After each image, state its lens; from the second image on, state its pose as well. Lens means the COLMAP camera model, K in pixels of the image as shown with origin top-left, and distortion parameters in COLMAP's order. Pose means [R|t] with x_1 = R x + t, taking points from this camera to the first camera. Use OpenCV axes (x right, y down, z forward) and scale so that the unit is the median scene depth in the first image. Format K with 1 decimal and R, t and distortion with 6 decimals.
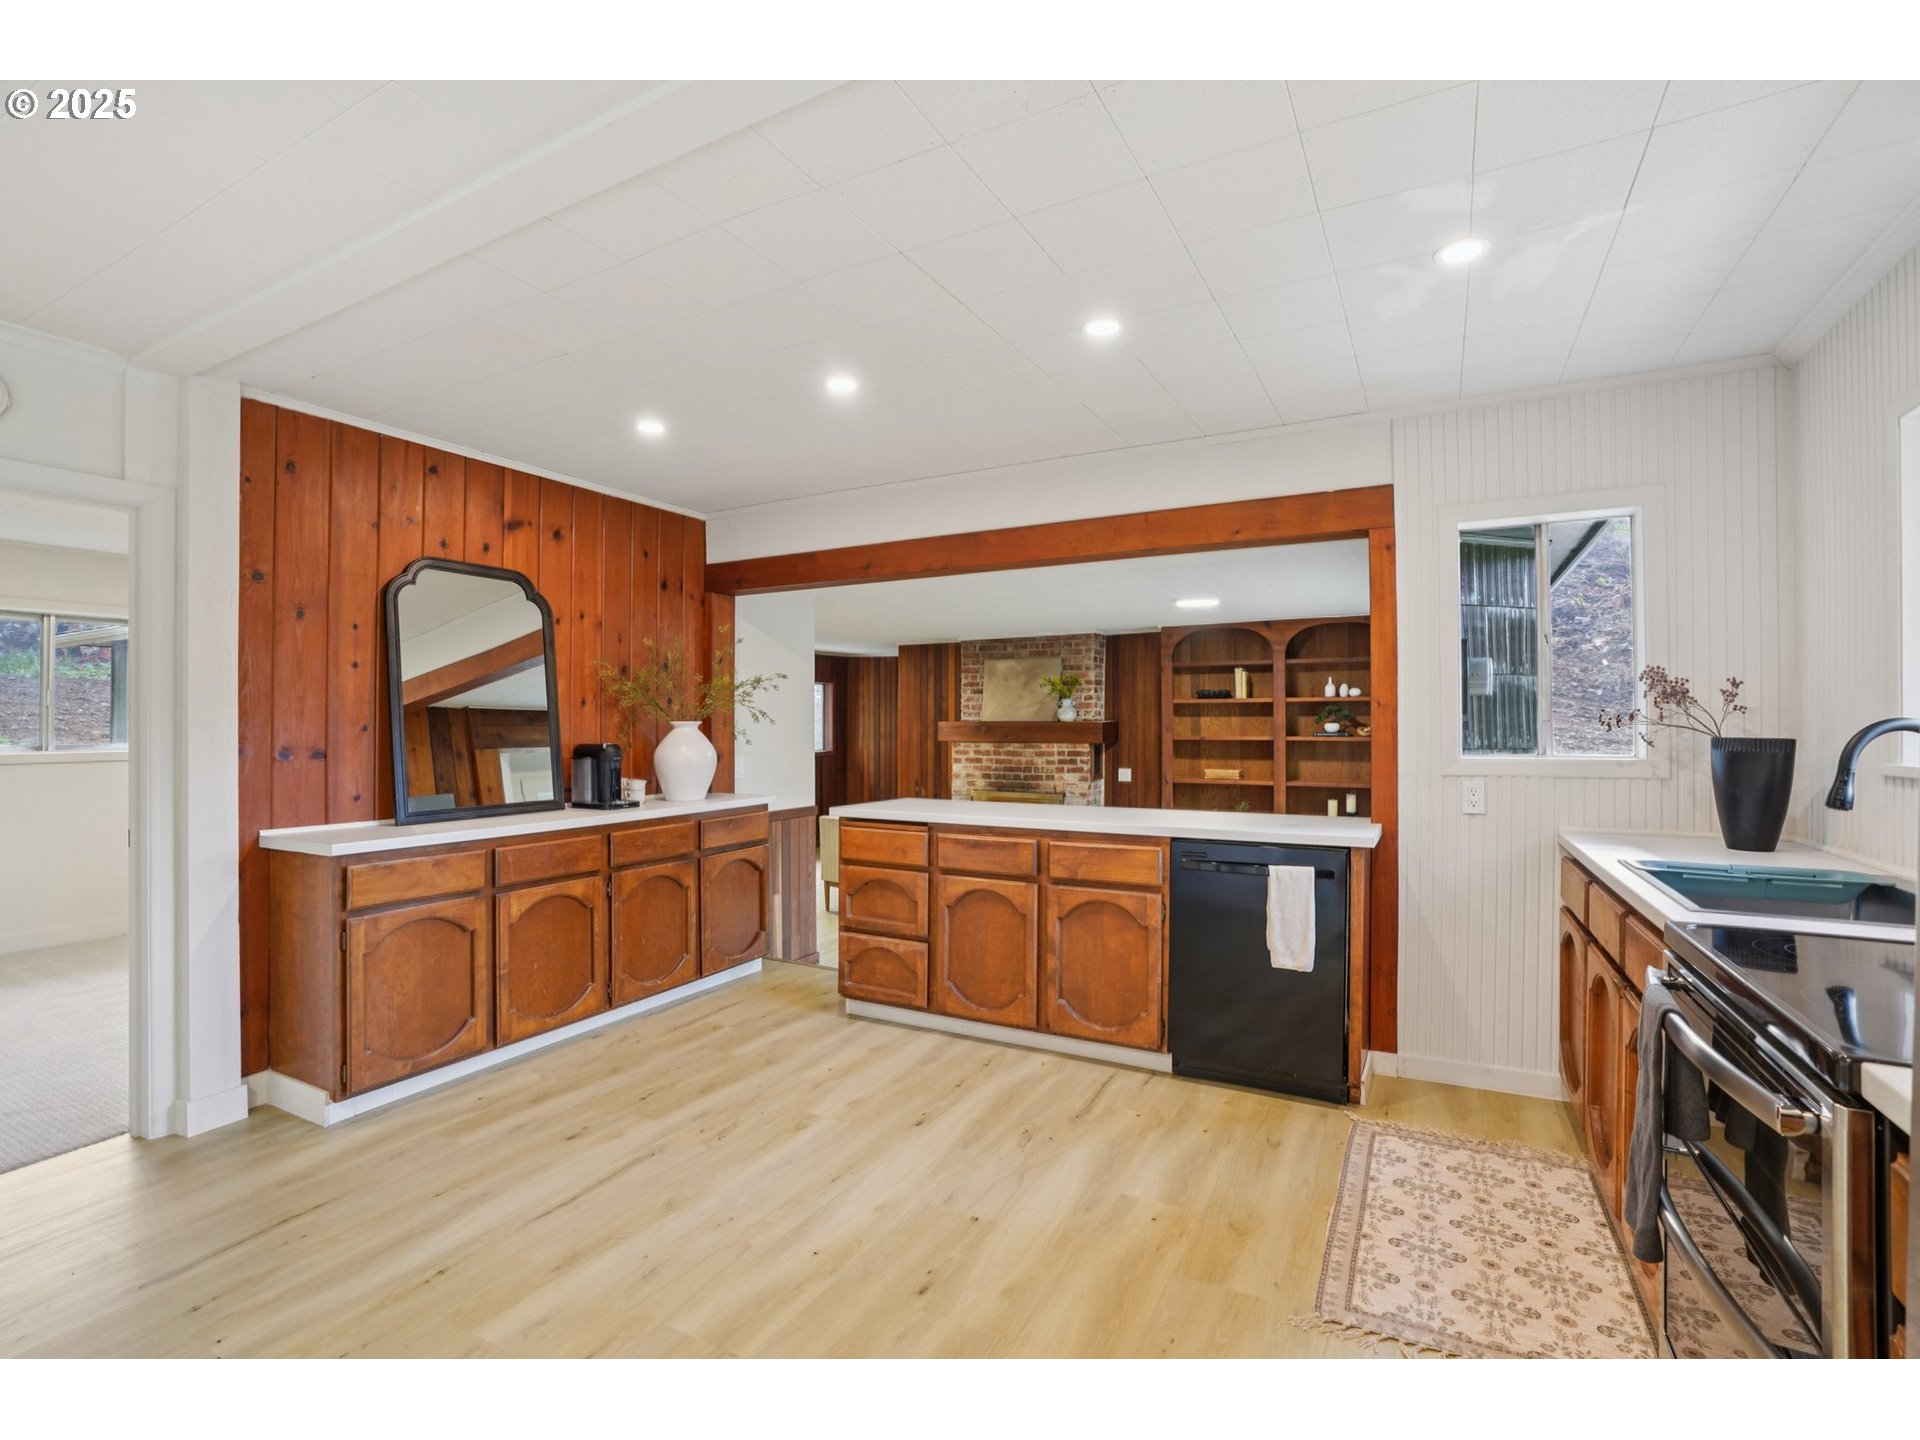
lens RADIAL K [[902.2, 0, 965.6], [0, 902.2, 696.9], [0, 0, 1]] dist [-0.075138, 0.042026]
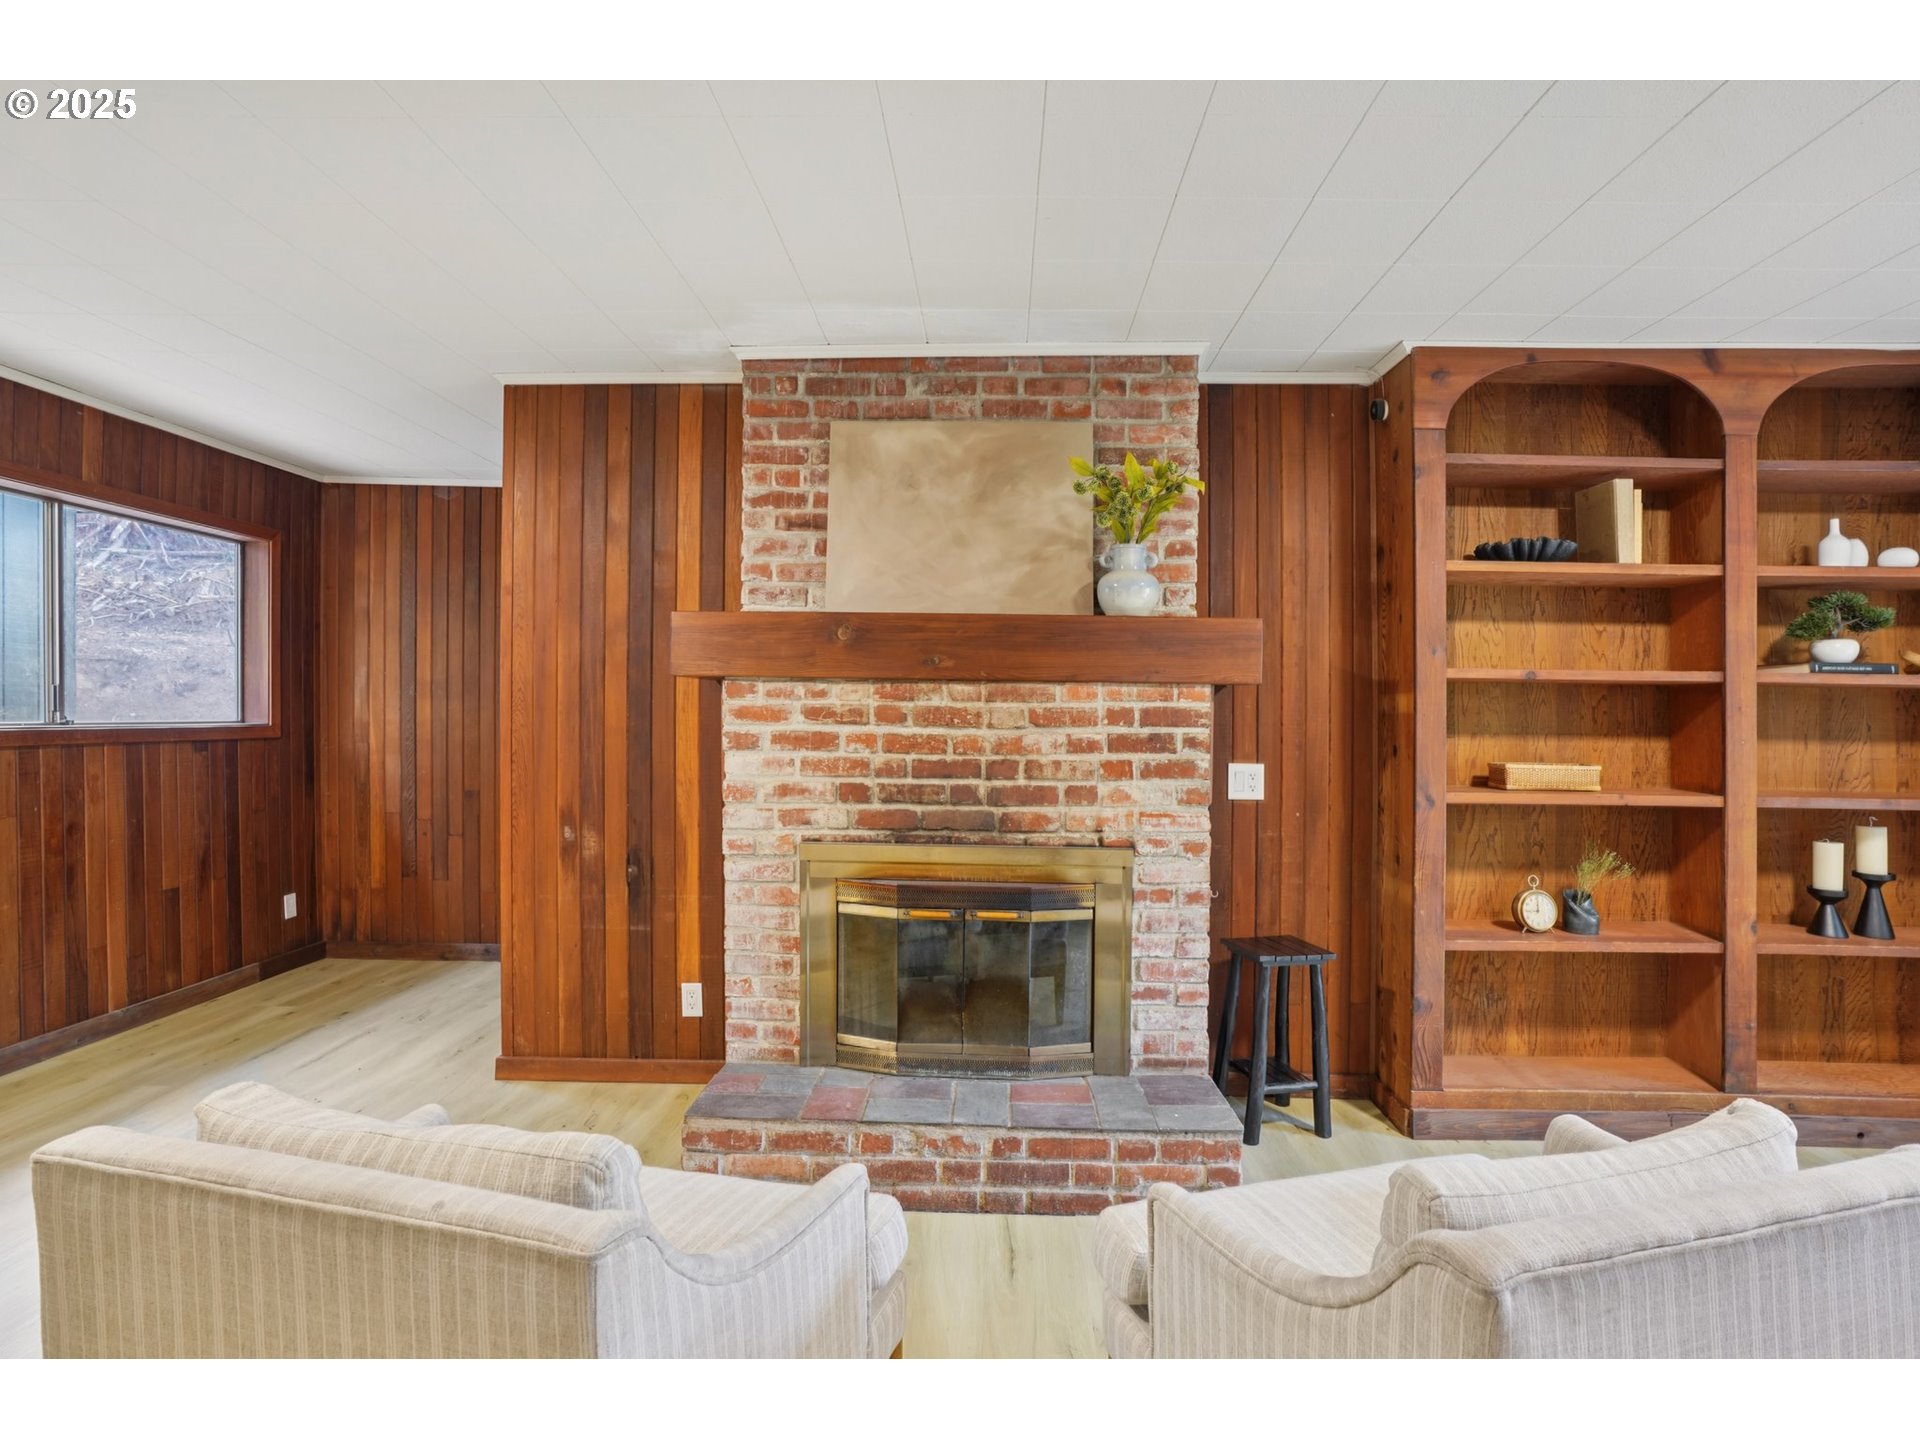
lens RADIAL K [[964.7, 0, 964.1], [0, 964.7, 713.1], [0, 0, 1]] dist [-0.038338, 0.013501]
pose [[0.896581, 0.014200, 0.442652, -0.097970], [-0.025659, 0.999472, 0.019909, 0.061810], [-0.442136, -0.029208, 0.896473, 0.797950]]
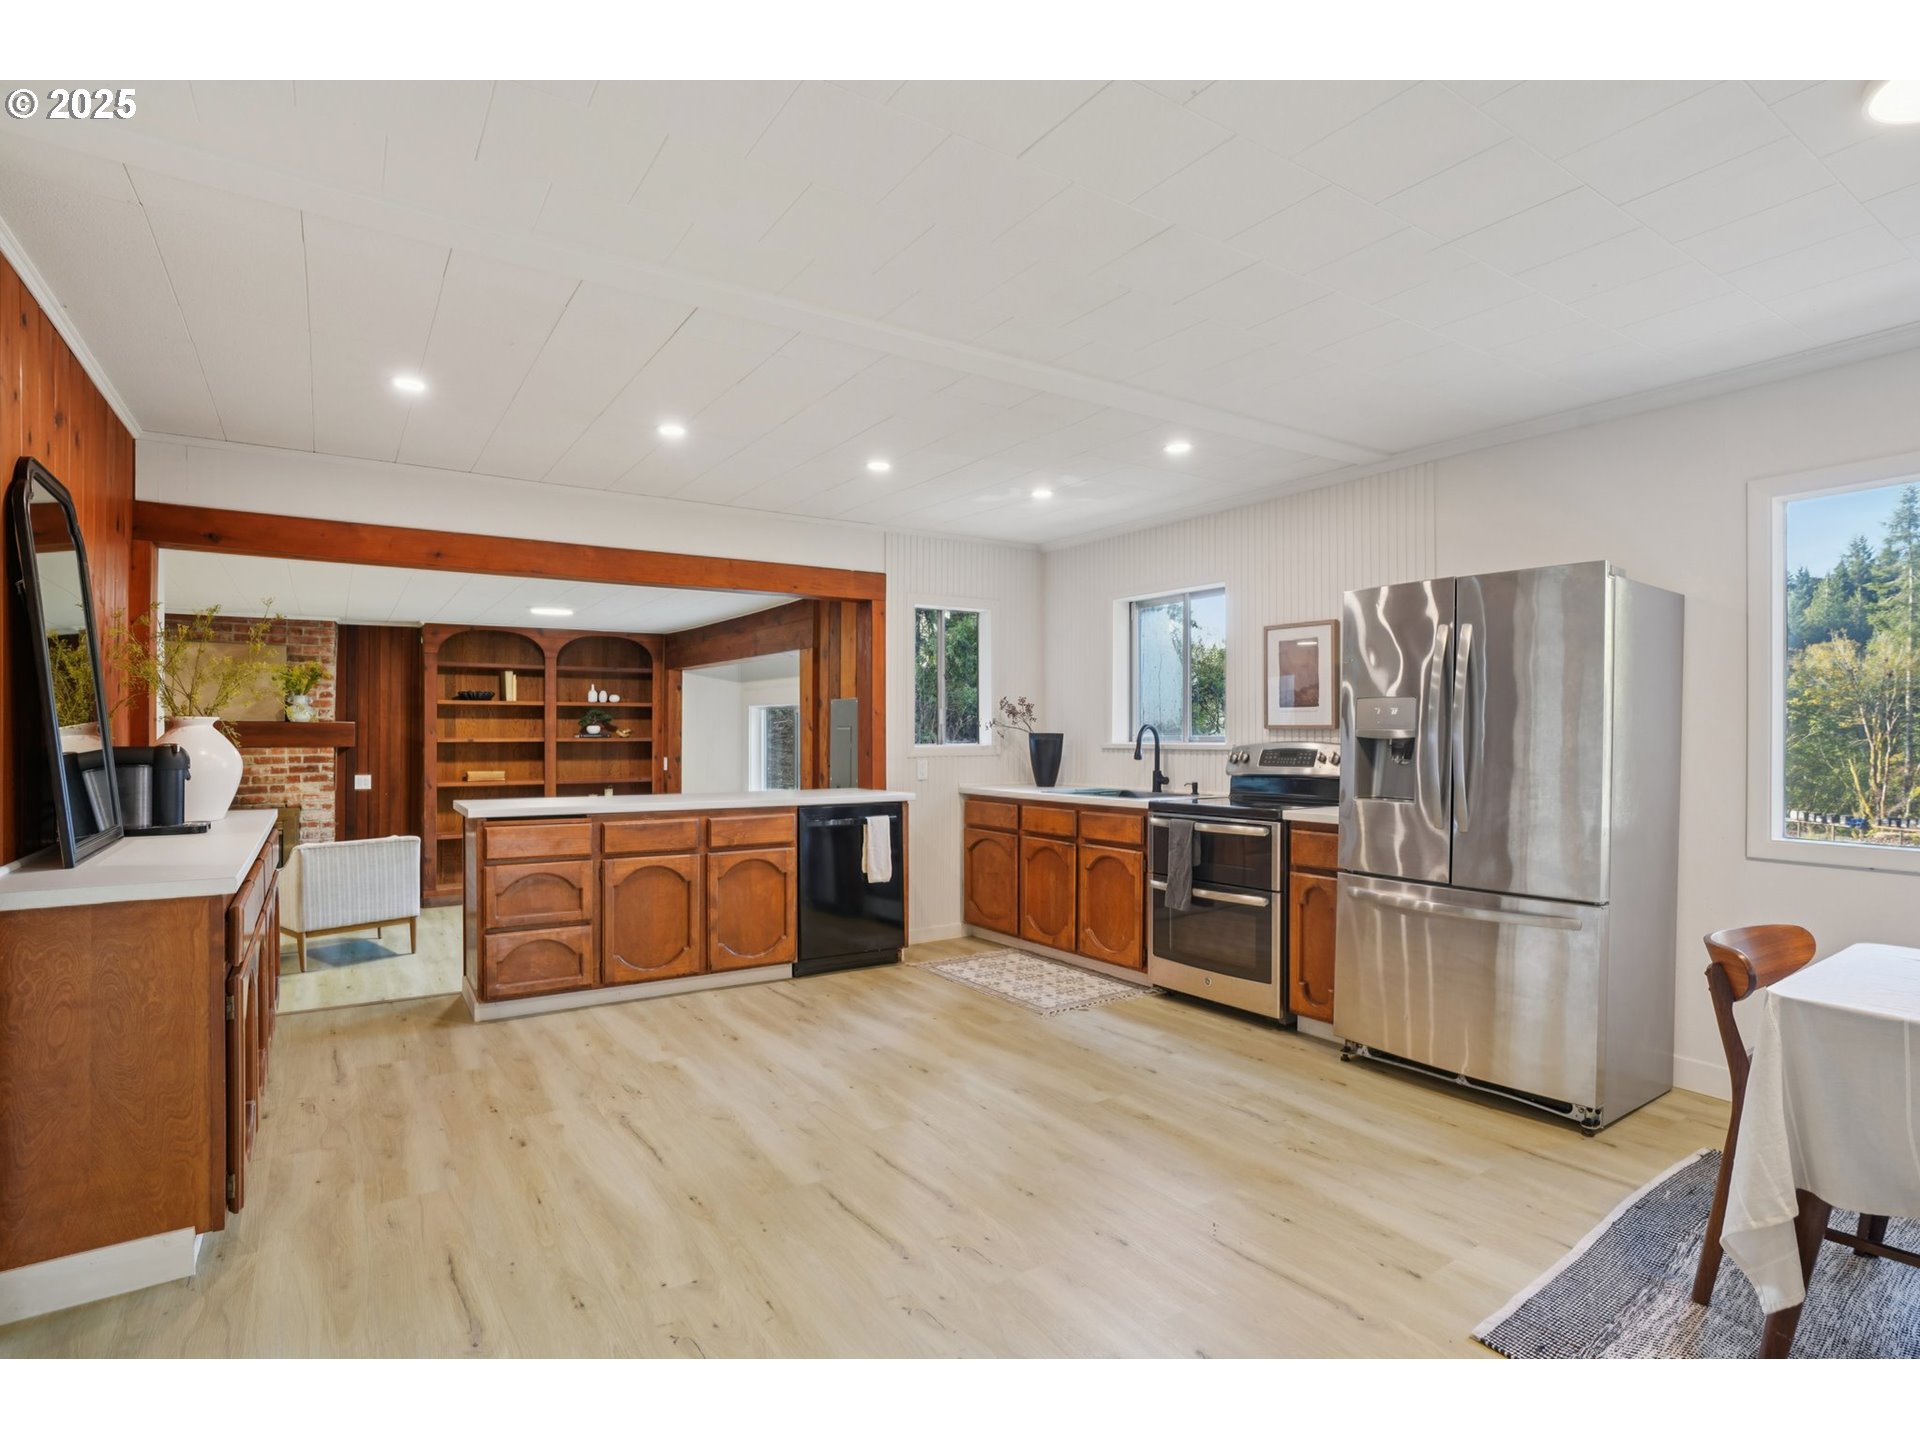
lens RADIAL K [[964.7, 0, 964.1], [0, 964.7, 713.1], [0, 0, 1]] dist [-0.038338, 0.013501]
pose [[0.472428, 0.016700, 0.881211, -0.421120], [-0.029253, 0.999567, -0.003261, 0.004007], [-0.880883, -0.024237, 0.472712, 0.028970]]
